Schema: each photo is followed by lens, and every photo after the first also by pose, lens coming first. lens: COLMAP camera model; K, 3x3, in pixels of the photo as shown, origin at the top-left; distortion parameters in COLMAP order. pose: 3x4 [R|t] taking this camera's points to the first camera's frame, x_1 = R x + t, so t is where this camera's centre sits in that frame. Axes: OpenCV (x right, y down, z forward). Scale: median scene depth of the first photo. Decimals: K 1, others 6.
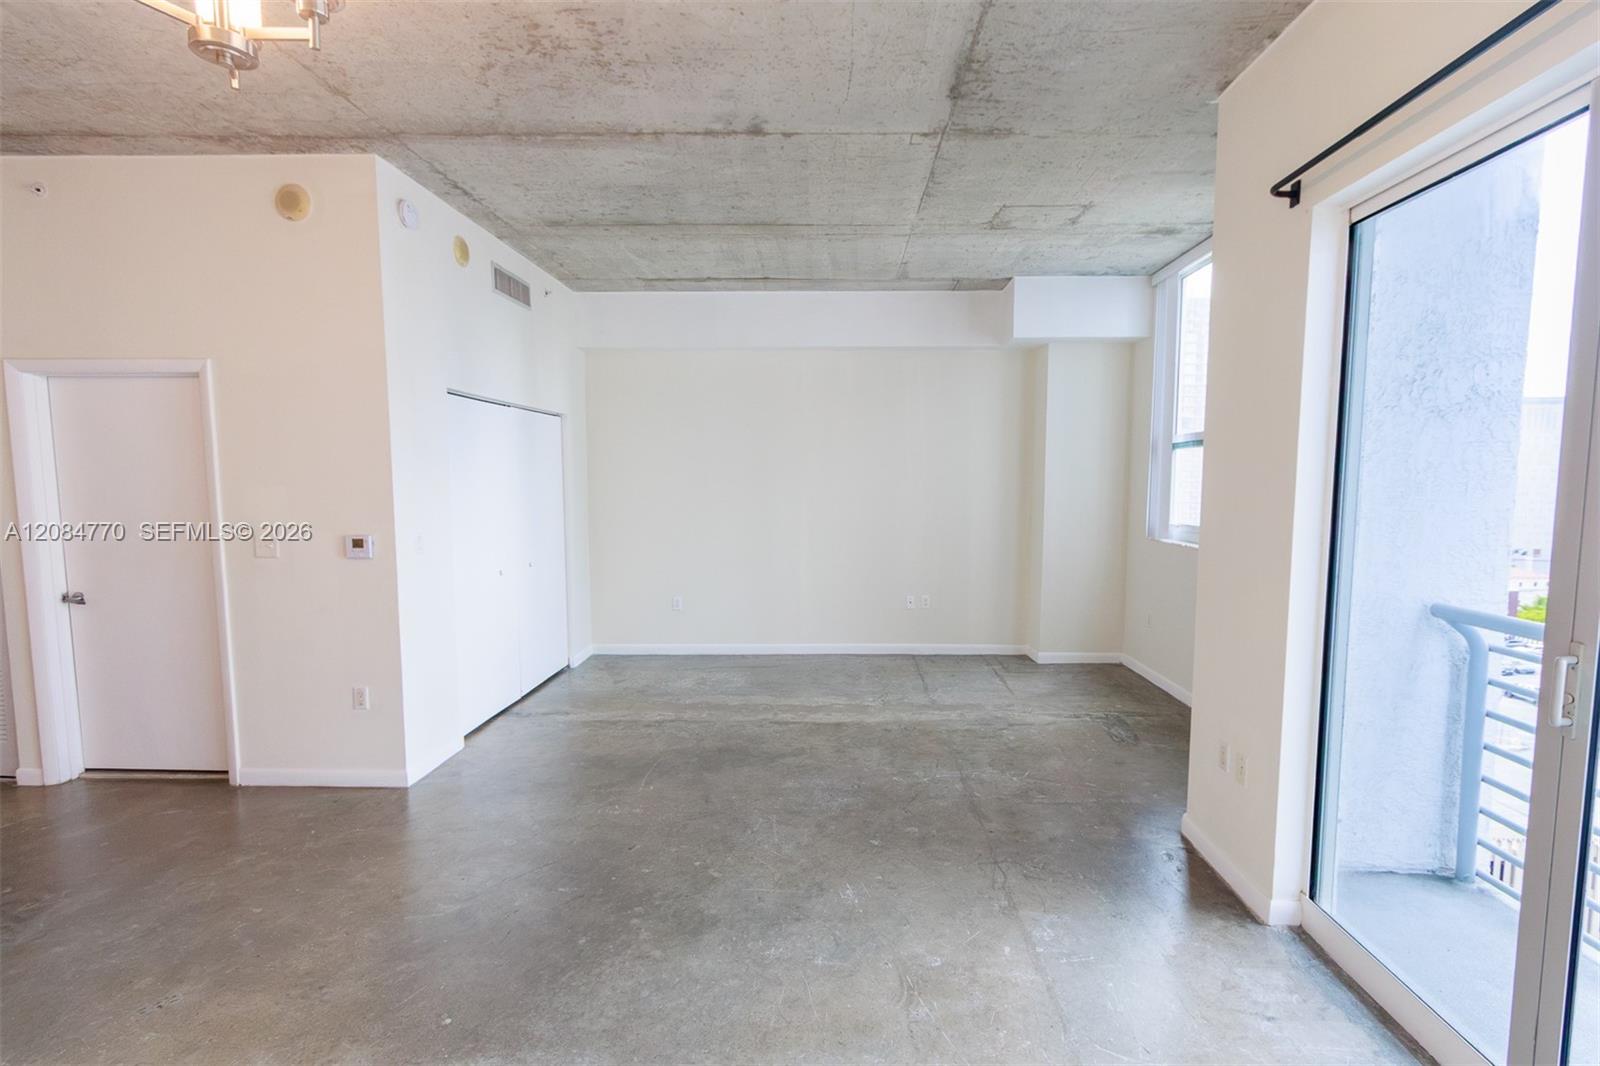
lens RADIAL K [[744.4, 0, 837.5], [0, 744.4, 539.3], [0, 0, 1]] dist [0.002667, -0.000016]
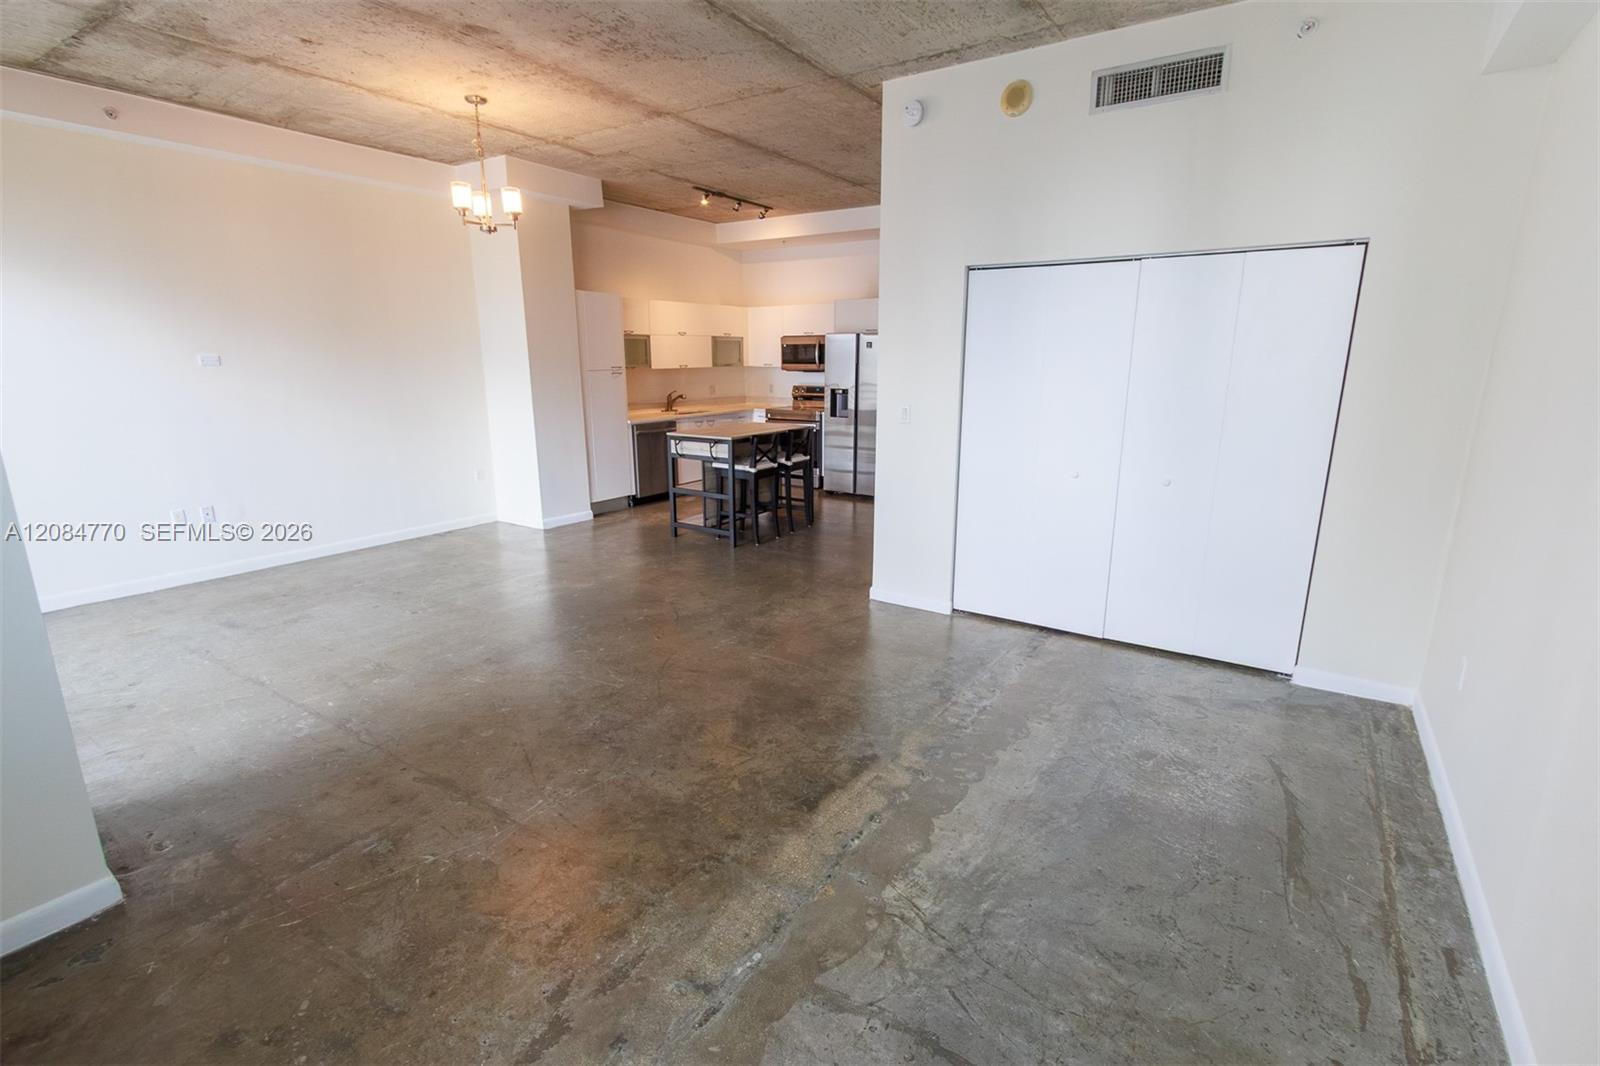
lens RADIAL K [[744.4, 0, 805.9], [0, 744.4, 533.4], [0, 0, 1]] dist [0.002667, -0.000016]
pose [[-0.548309, 0.191802, -0.813983, 0.460977], [-0.071772, 0.958959, 0.274310, -0.112521], [0.833190, 0.208828, -0.512040, 1.353691]]
